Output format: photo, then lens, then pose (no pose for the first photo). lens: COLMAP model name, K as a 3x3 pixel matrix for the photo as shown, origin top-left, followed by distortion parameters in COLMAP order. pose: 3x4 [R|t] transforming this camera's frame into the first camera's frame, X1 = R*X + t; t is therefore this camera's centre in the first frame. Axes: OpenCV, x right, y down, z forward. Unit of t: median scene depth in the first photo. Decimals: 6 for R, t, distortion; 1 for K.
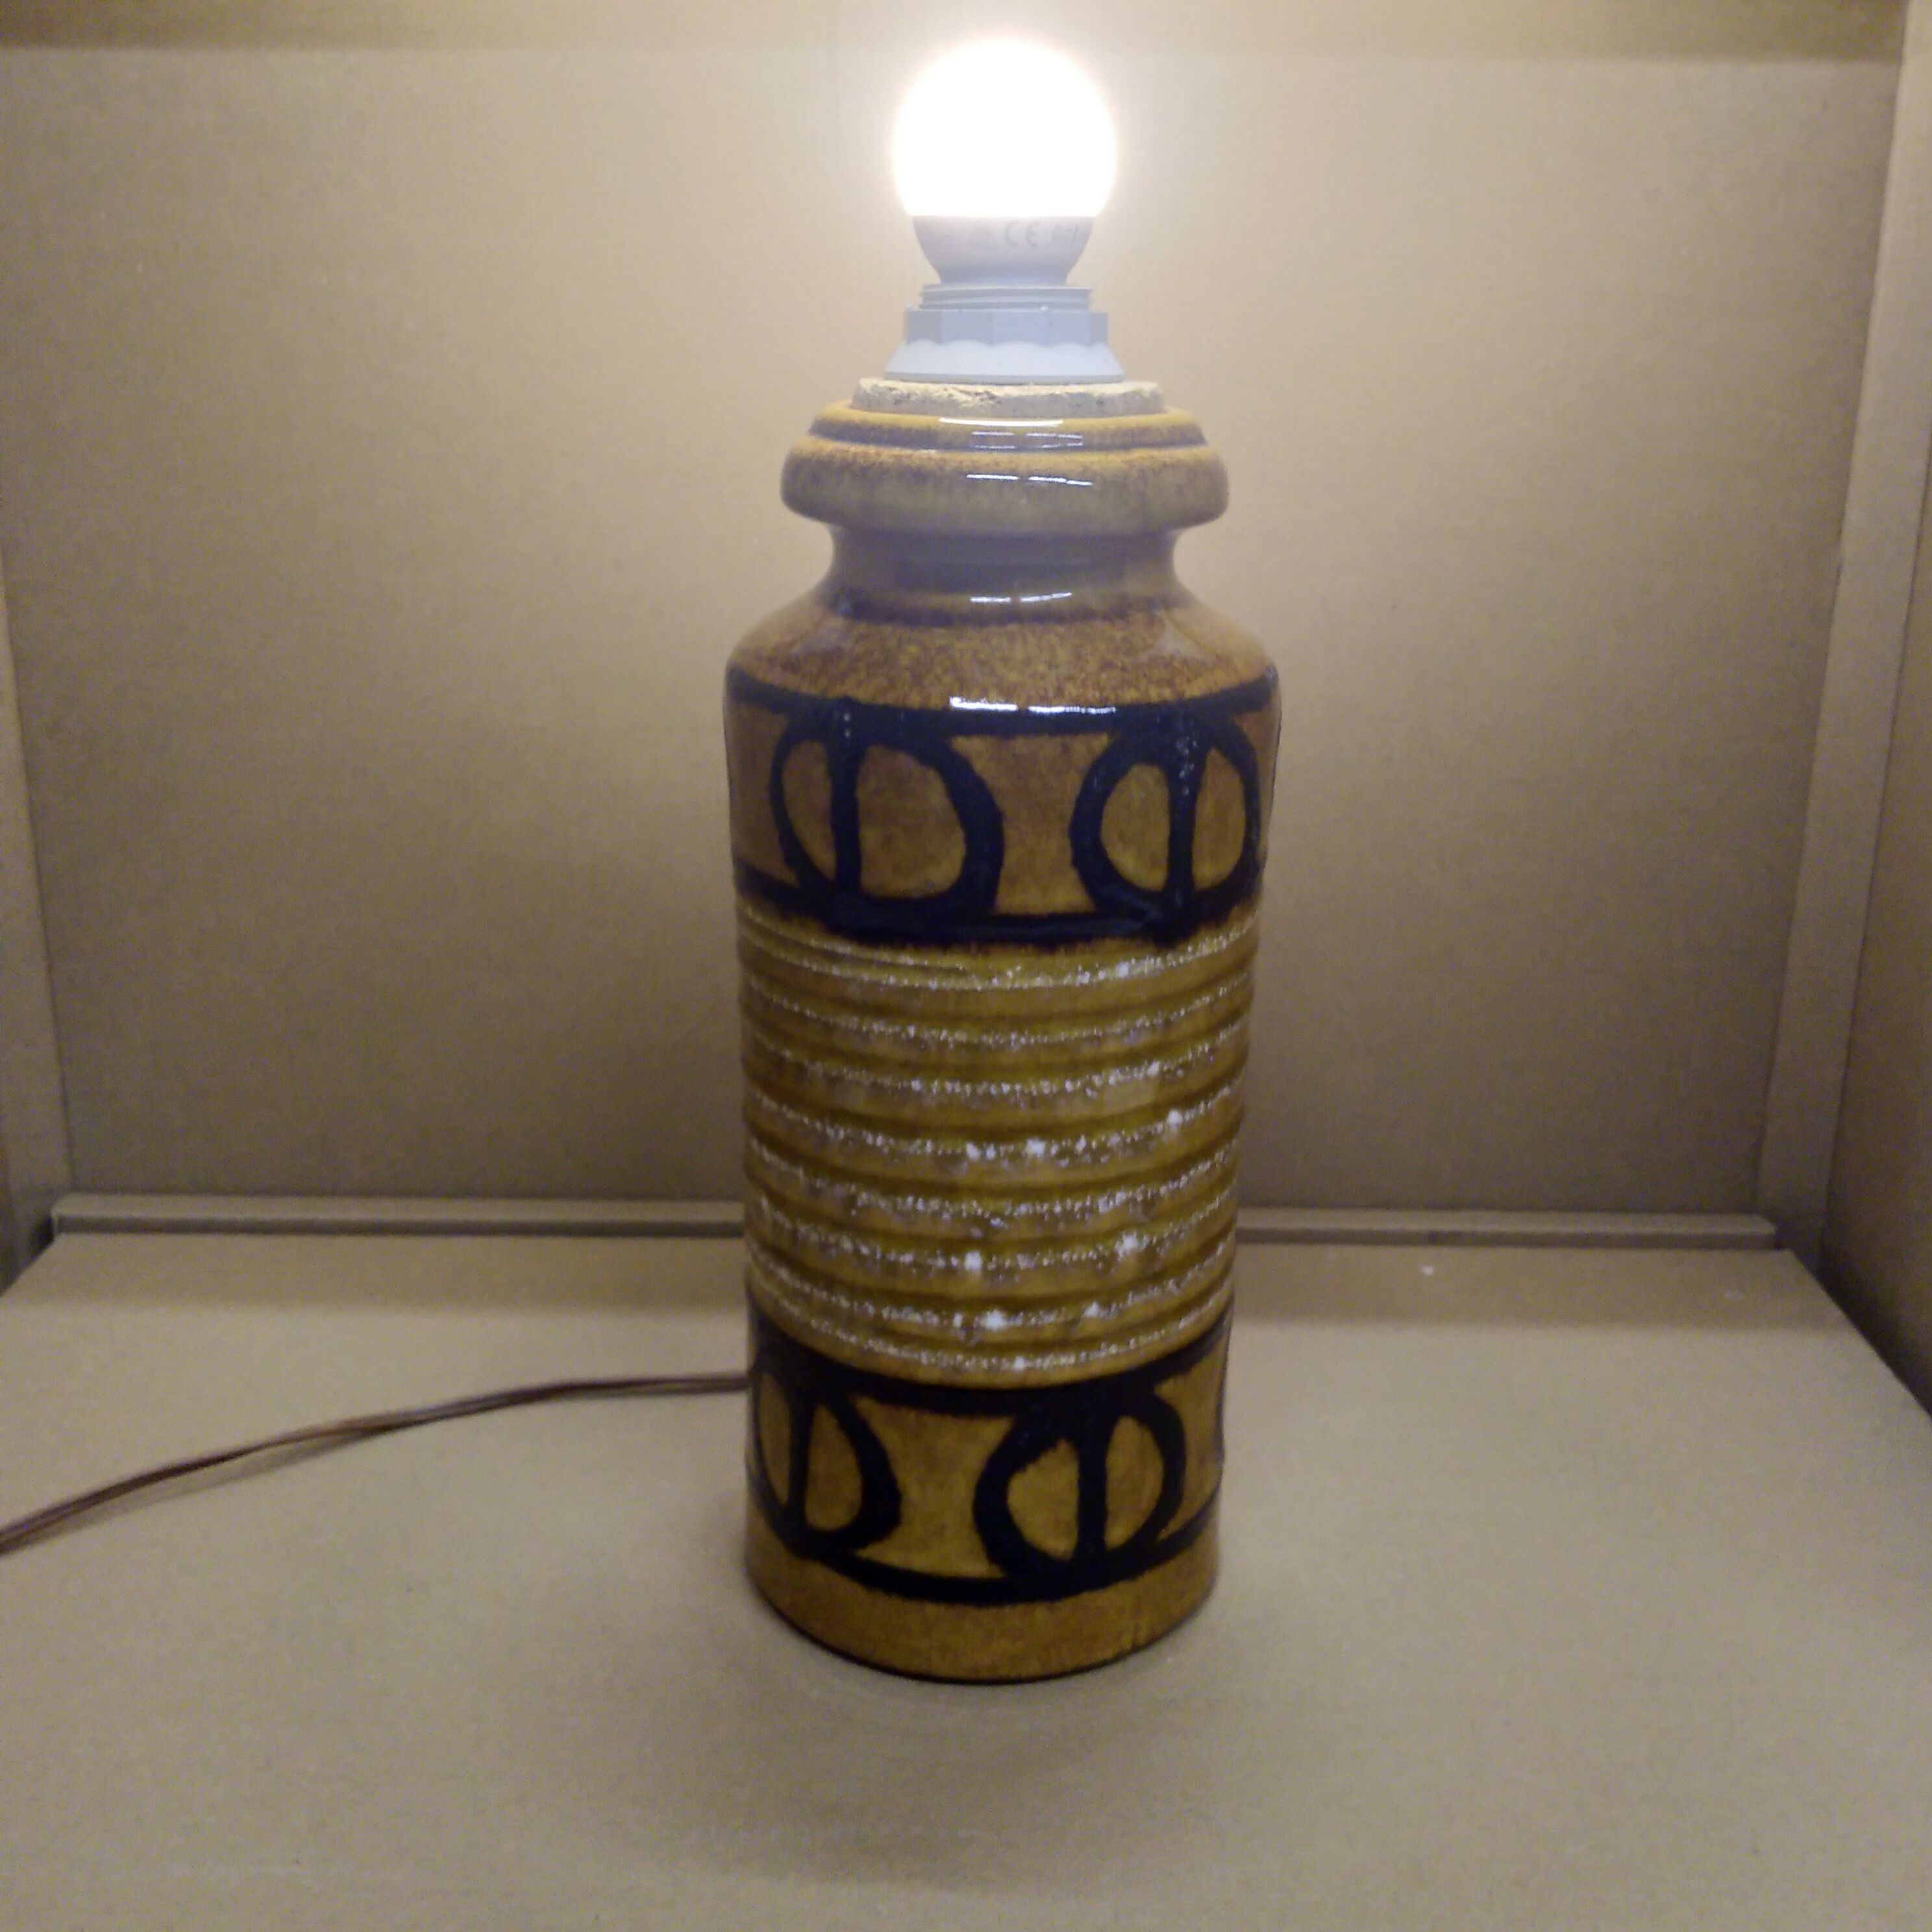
lens RADIAL K [[2147.0, 0, 970.4], [0, 2147.0, 1007.0], [0, 0, 1]] dist [0.277341, -0.988686]
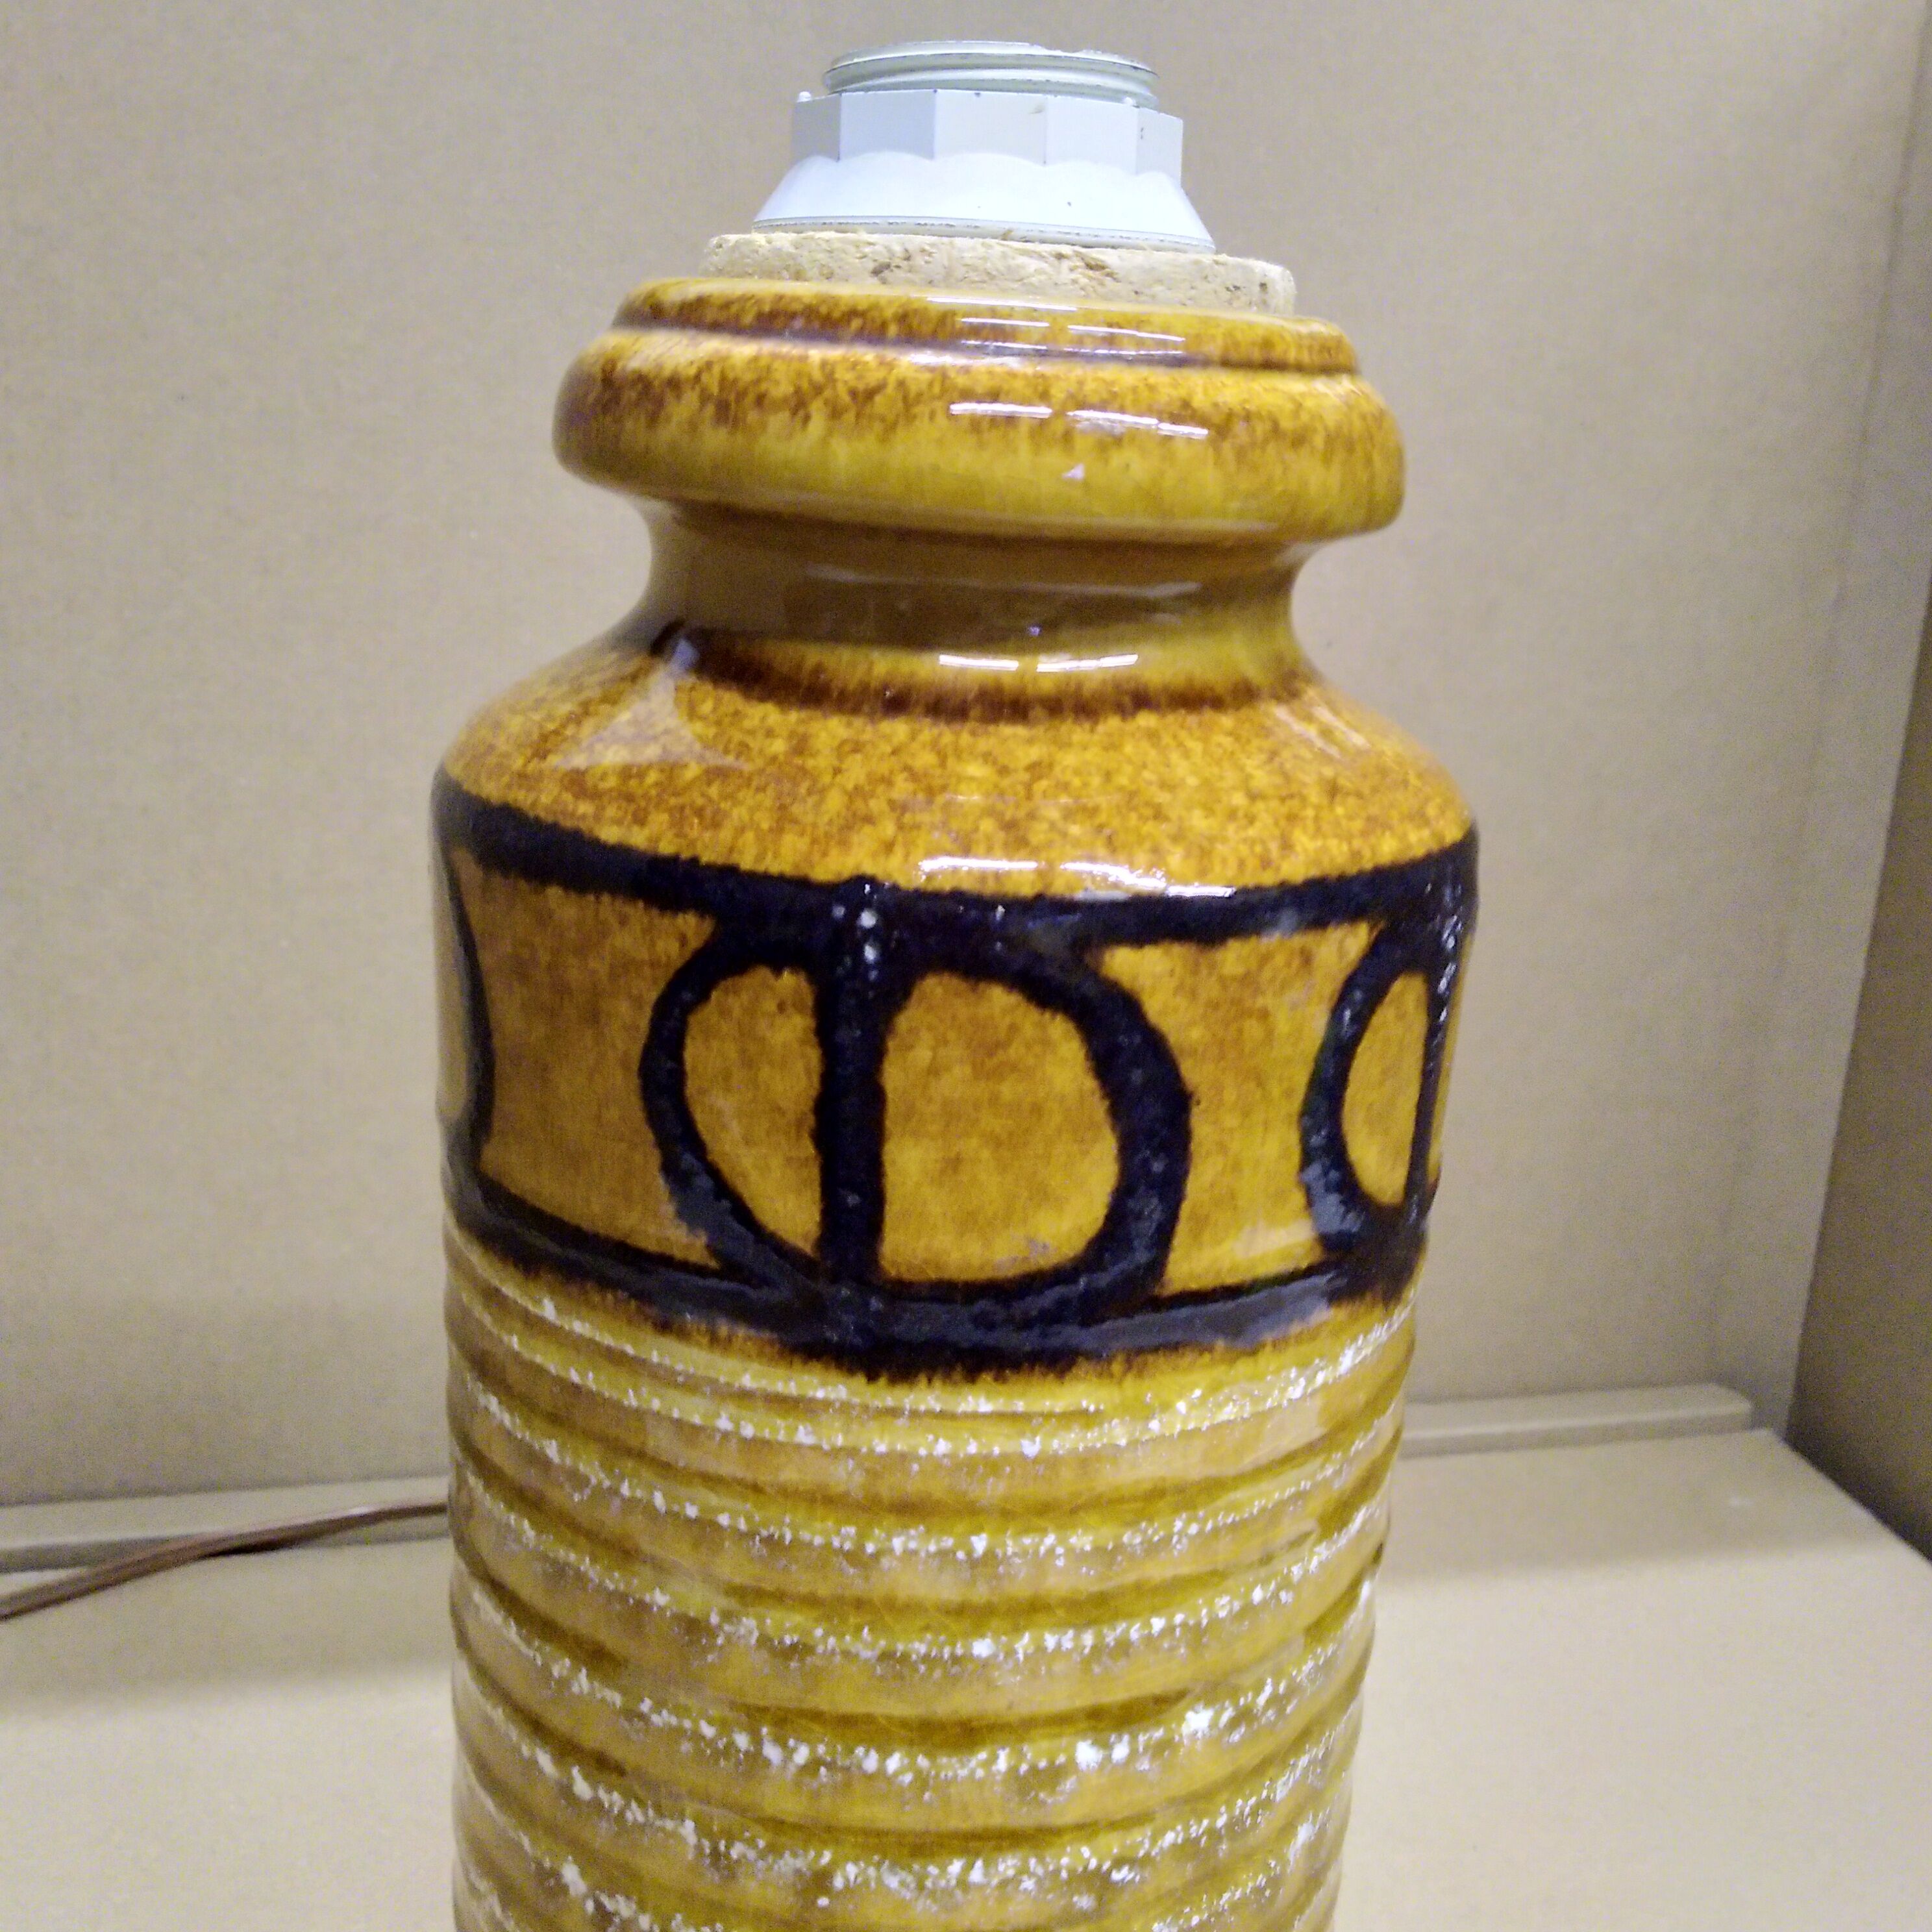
lens RADIAL K [[2175.2, 0, 966.0], [0, 2175.2, 966.0], [0, 0, 1]] dist [0.133196, -0.481485]
pose [[0.916042, -0.067701, 0.395328, -0.214071], [0.082150, 0.996425, -0.019716, -0.107704], [-0.392580, 0.050537, 0.918328, 0.533103]]
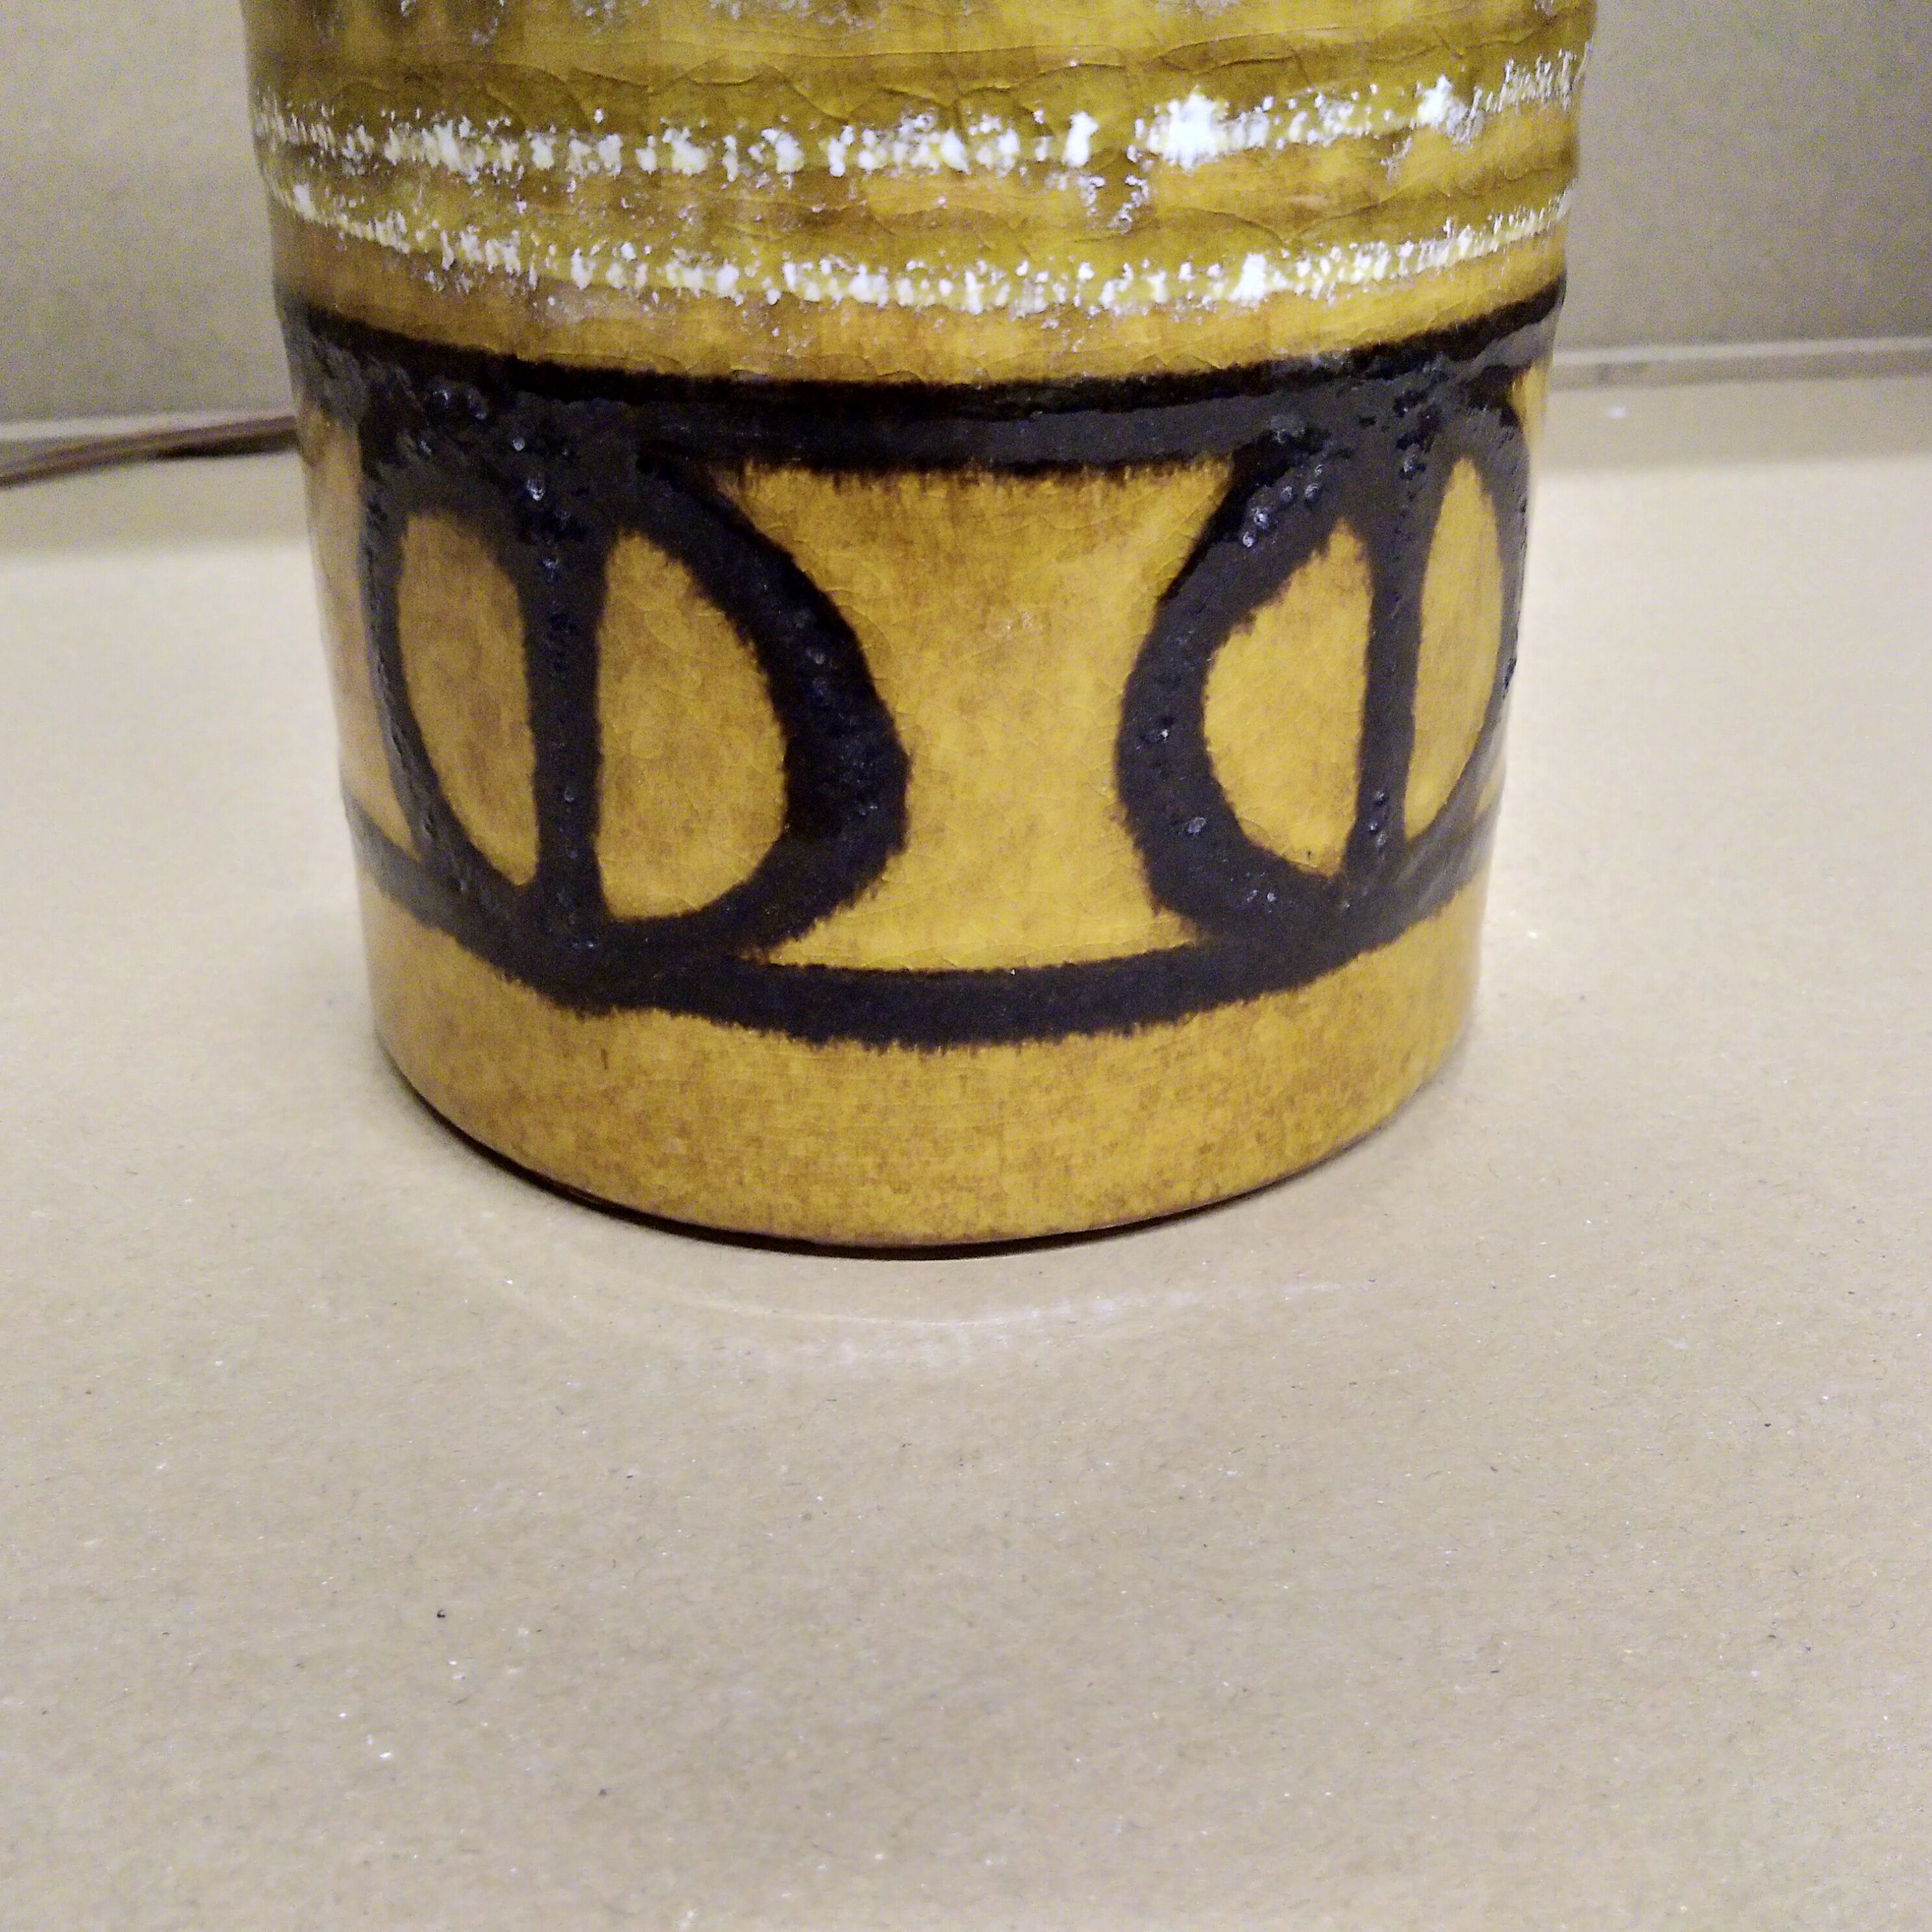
lens RADIAL K [[2175.2, 0, 966.0], [0, 2175.2, 966.0], [0, 0, 1]] dist [0.133196, -0.481485]
pose [[0.941014, -0.159823, 0.298245, -0.138815], [0.118402, 0.981226, 0.152241, 0.216002], [-0.316977, -0.107948, 0.942270, 0.698363]]
